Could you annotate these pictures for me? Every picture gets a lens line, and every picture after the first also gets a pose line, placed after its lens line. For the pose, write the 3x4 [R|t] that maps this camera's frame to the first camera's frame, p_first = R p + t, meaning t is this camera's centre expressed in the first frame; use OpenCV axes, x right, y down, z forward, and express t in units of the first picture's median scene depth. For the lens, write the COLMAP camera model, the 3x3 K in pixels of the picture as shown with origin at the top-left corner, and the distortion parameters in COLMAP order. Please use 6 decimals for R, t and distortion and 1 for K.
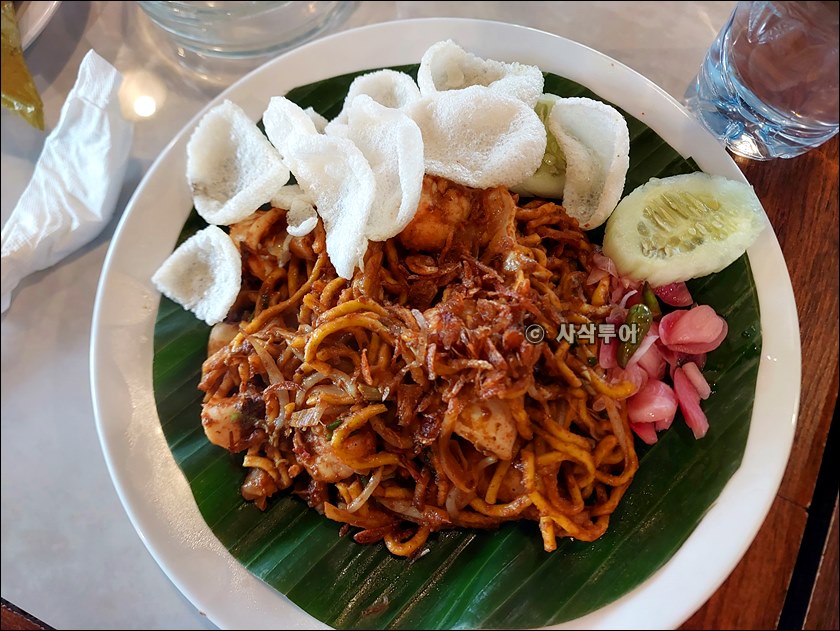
lens RADIAL K [[561.4, 0, 420.0], [0, 561.4, 315.5], [0, 0, 1]] dist [-0.004168, -0.002547]
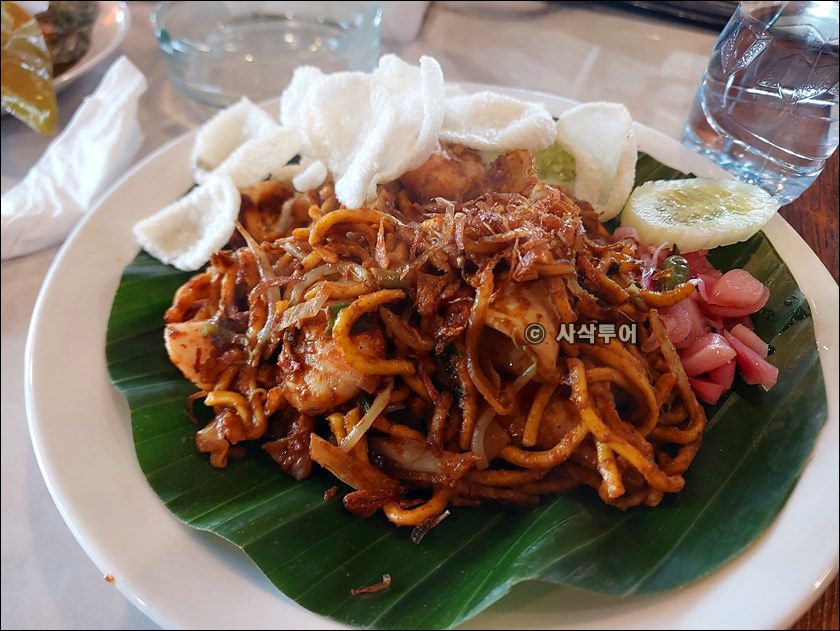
lens RADIAL K [[578.3, 0, 420.0], [0, 578.3, 315.5], [0, 0, 1]] dist [0.001280, -0.041388]
pose [[0.997435, 0.048594, 0.052554, -0.072761], [-0.021439, 0.903338, -0.428392, 0.514112], [-0.068291, 0.426167, 0.902063, 0.227264]]
